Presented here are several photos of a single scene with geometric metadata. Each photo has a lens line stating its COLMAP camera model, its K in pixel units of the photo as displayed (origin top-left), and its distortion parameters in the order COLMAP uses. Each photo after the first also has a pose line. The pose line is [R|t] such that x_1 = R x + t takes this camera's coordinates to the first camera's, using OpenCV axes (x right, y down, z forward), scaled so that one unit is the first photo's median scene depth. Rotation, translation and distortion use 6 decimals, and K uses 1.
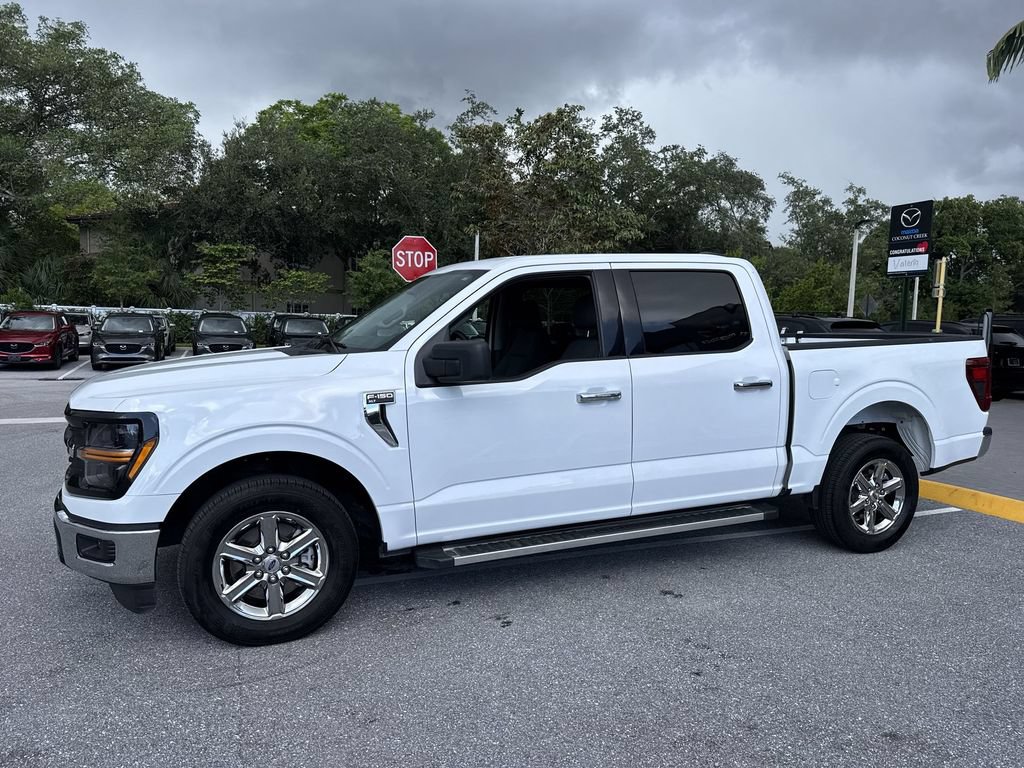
lens RADIAL K [[731.3, 0, 509.5], [0, 731.3, 384.9], [0, 0, 1]] dist [0.044442, -0.056819]
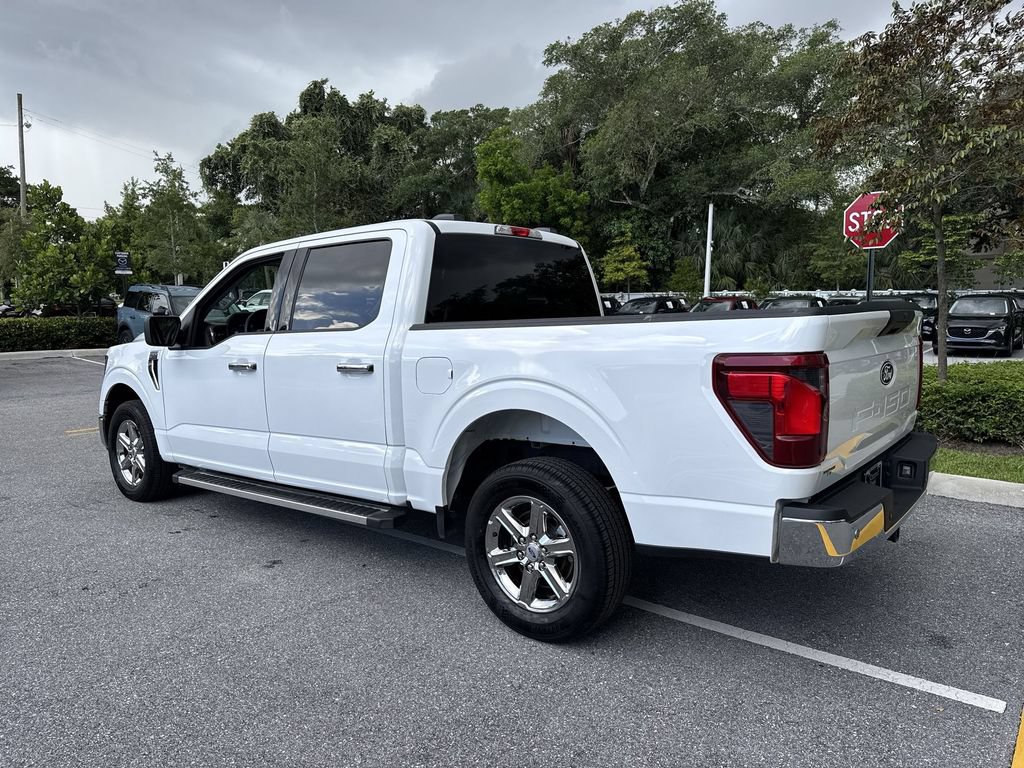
lens RADIAL K [[723.2, 0, 502.2], [0, 723.2, 382.1], [0, 0, 1]] dist [0.115880, -0.197374]
pose [[0.464997, 0.074021, -0.882212, 0.967398], [-0.057102, 0.996931, 0.053549, -0.031884], [0.883469, 0.025476, 0.467797, 0.617962]]
